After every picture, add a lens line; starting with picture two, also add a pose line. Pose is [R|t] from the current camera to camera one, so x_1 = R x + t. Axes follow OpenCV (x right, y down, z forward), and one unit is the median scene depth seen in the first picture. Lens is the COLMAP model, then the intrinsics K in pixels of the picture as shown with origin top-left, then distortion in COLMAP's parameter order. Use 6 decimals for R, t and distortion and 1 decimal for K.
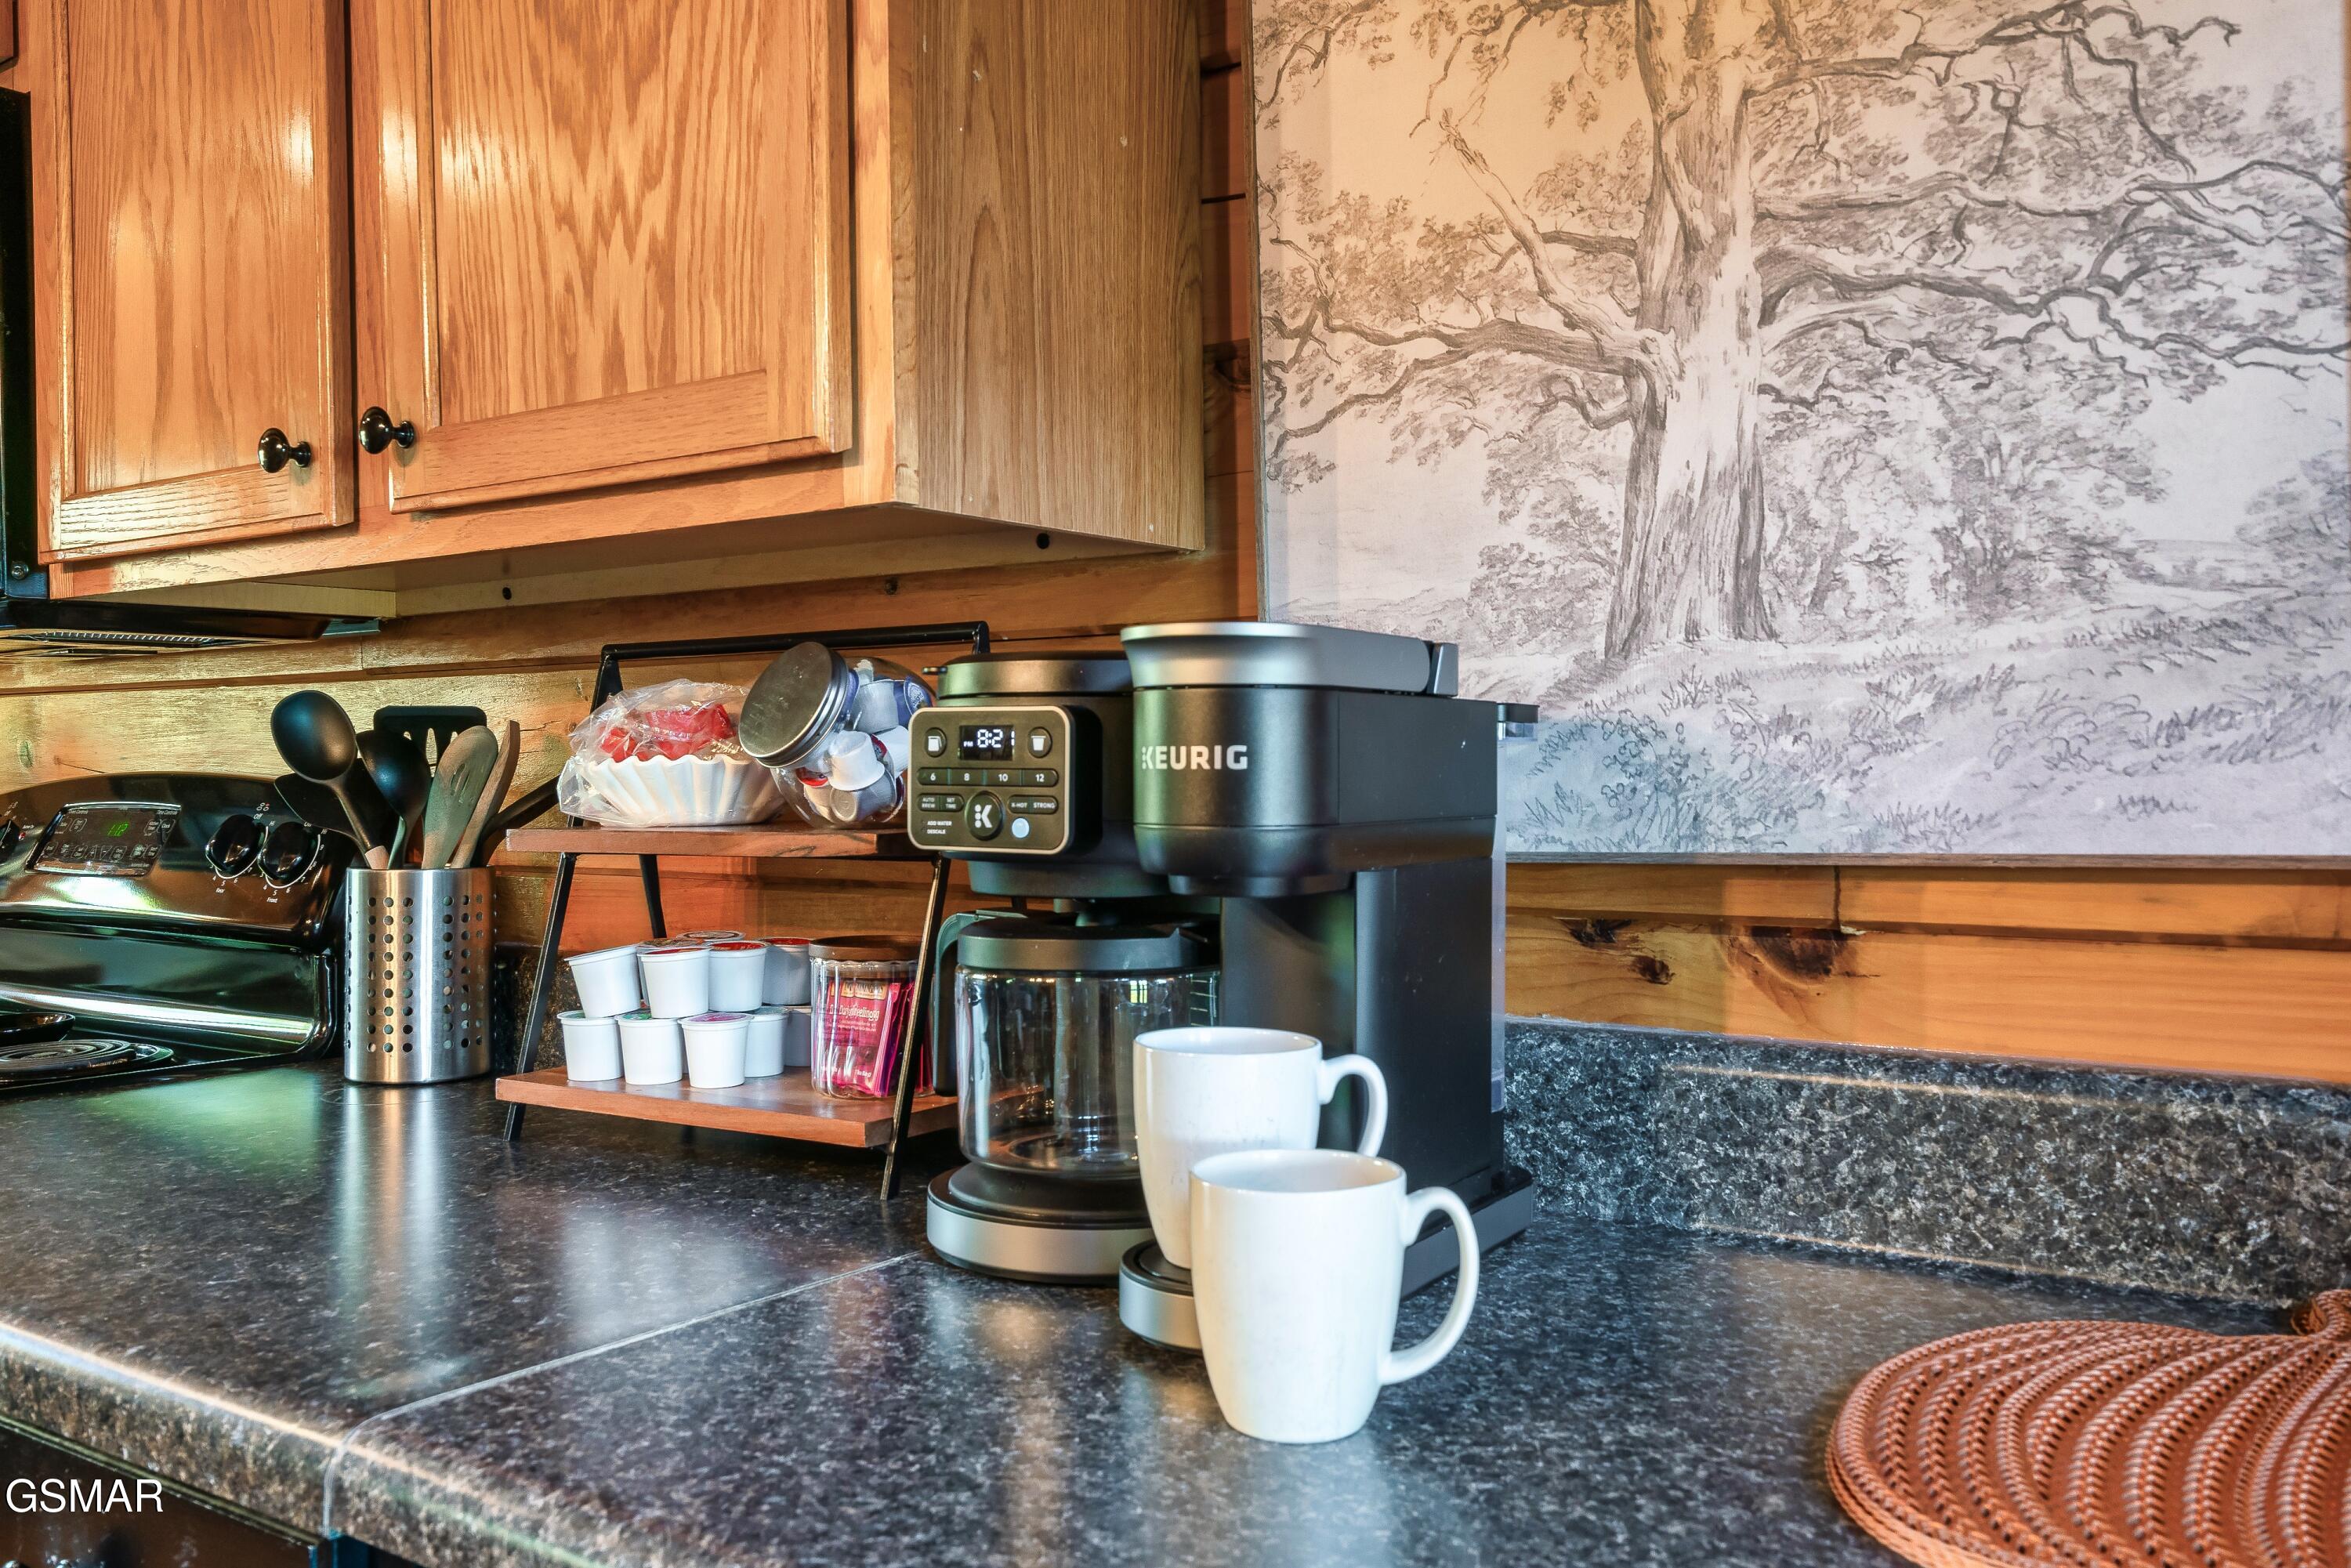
lens RADIAL K [[1875.8, 0, 1167.4], [0, 1875.8, 762.9], [0, 0, 1]] dist [0.007316, 0.001252]
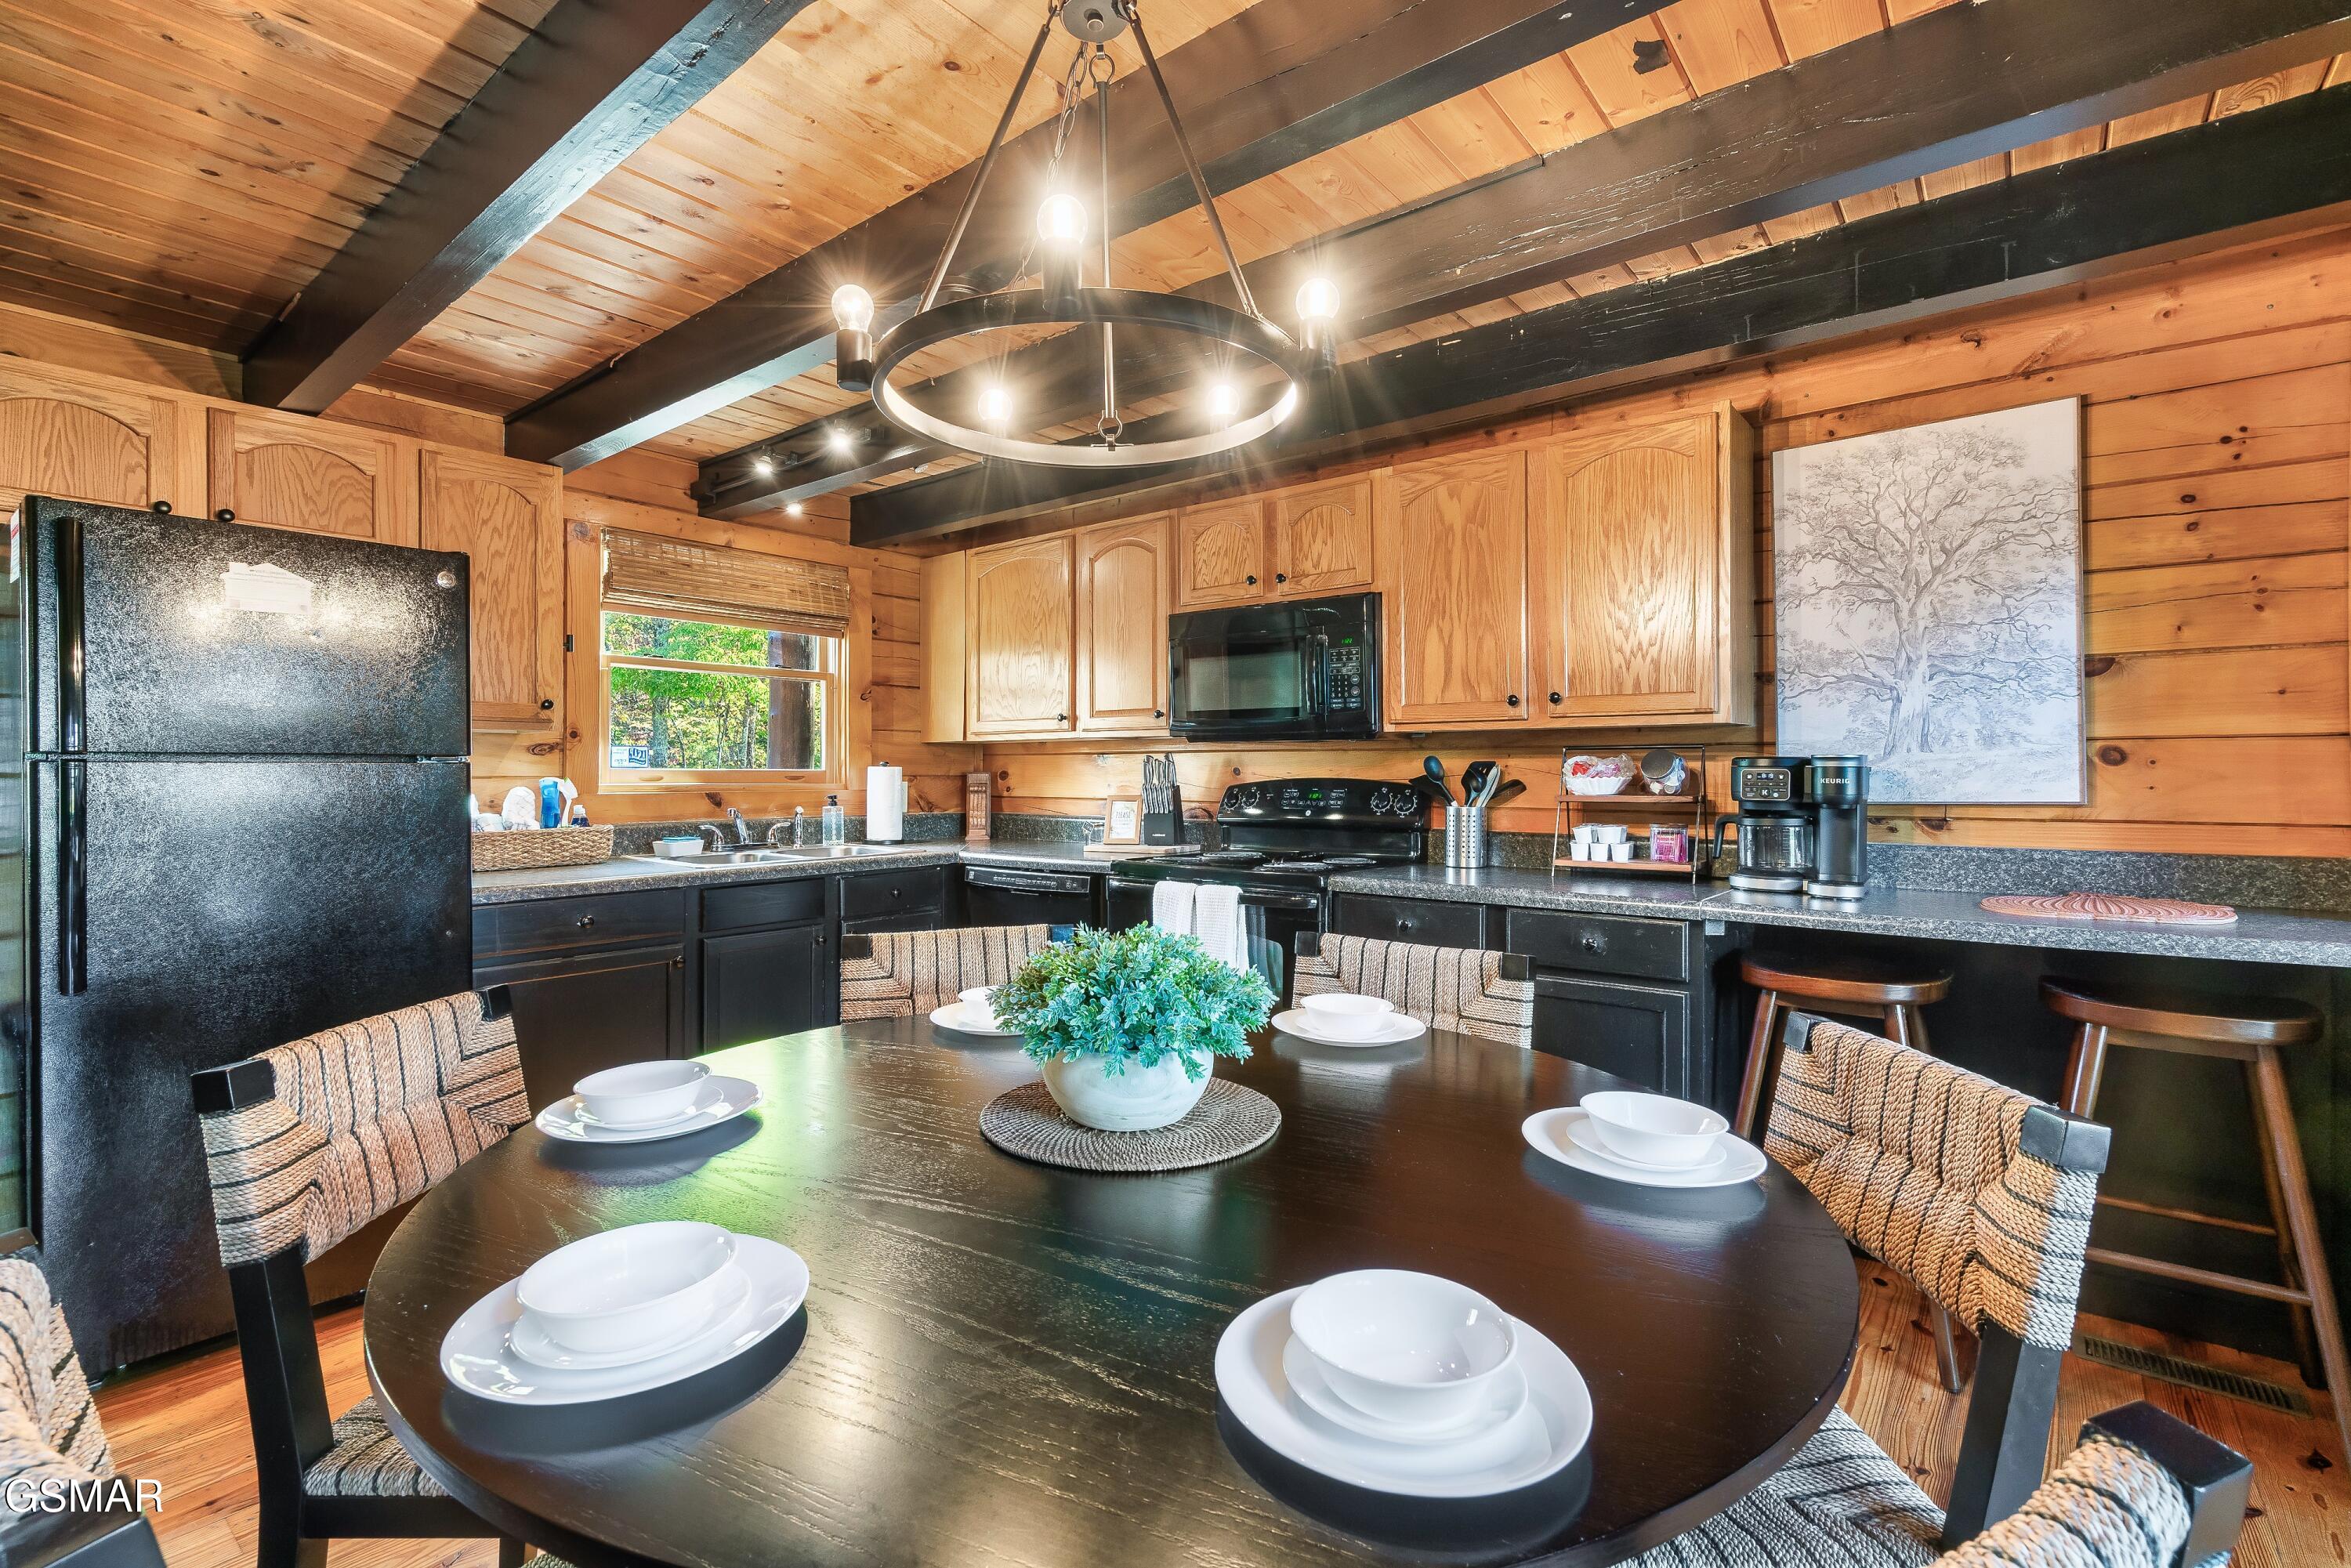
lens RADIAL K [[1082.7, 0, 1167.6], [0, 1082.7, 766.8], [0, 0, 1]] dist [-0.001563, 0.000765]
pose [[0.996804, 0.001558, -0.079873, -1.208792], [-0.001348, 0.999995, 0.002686, -0.035738], [0.079877, -0.002569, 0.996801, -1.599108]]
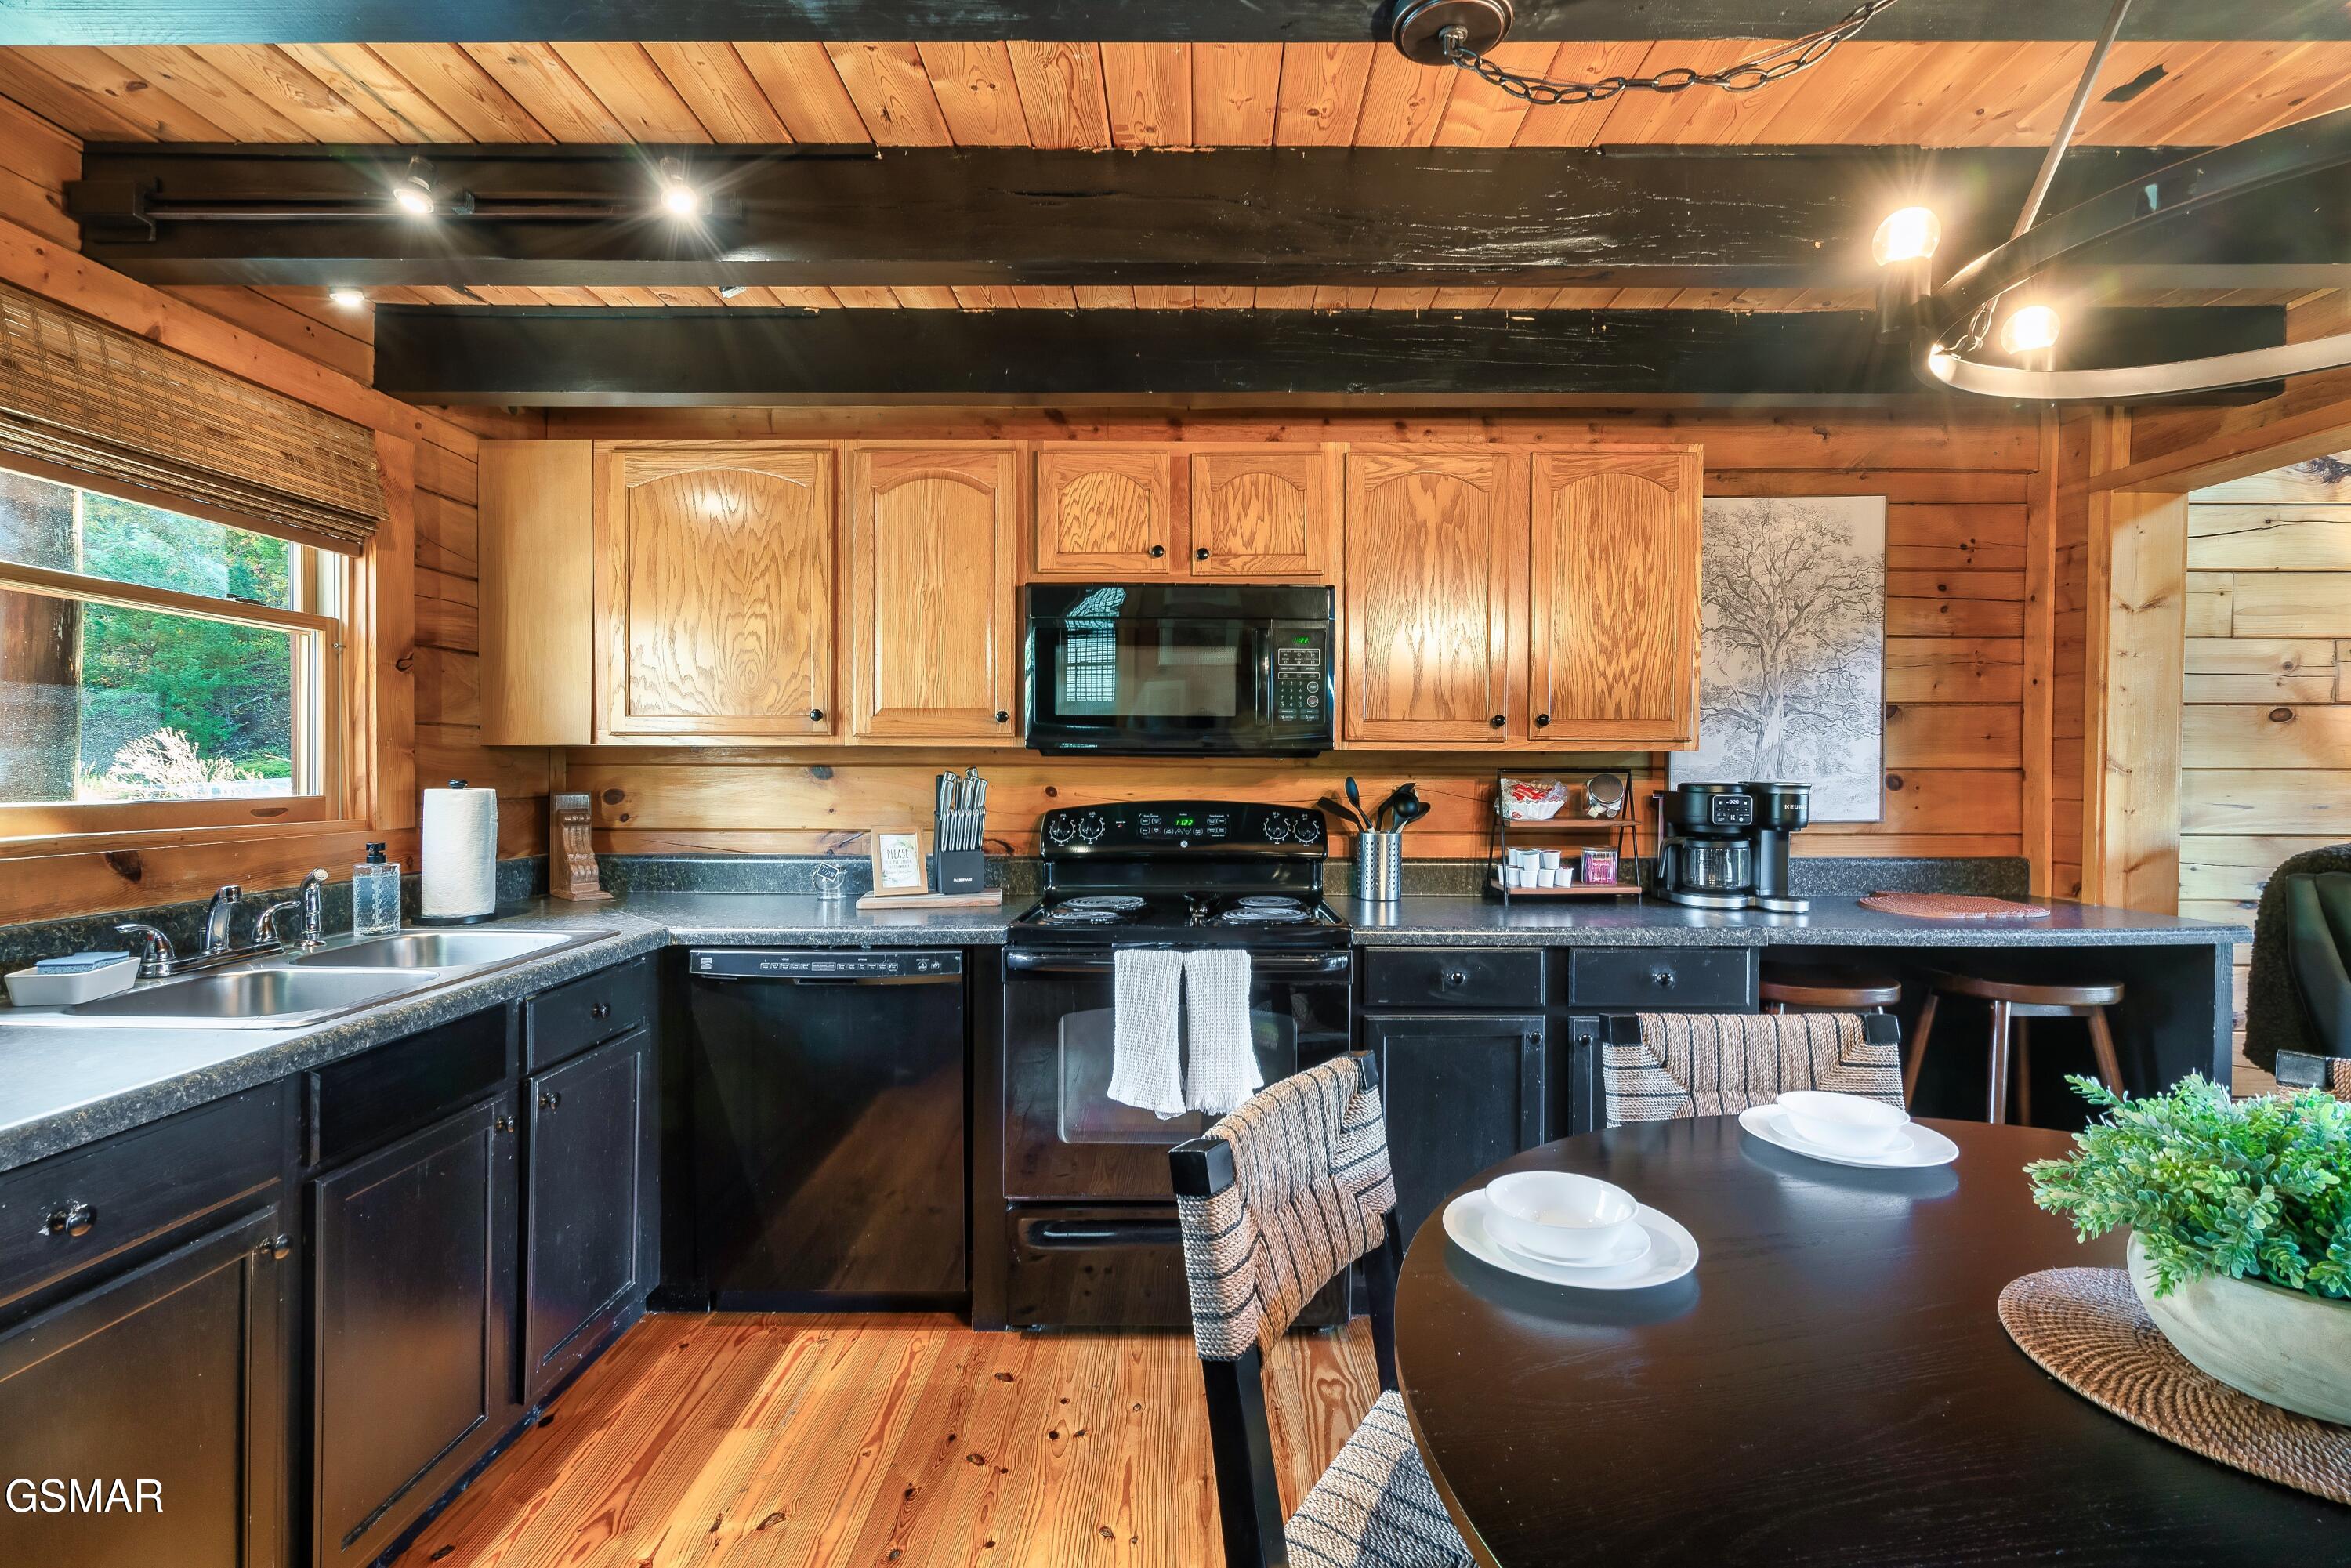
lens RADIAL K [[1082.7, 0, 1201.8], [0, 1082.7, 770.4], [0, 0, 1]] dist [-0.001563, 0.000765]
pose [[0.821859, 0.002170, 0.569687, -2.577101], [-0.009301, 0.999911, 0.009610, -0.098725], [-0.569615, -0.013197, 0.821805, -0.502968]]
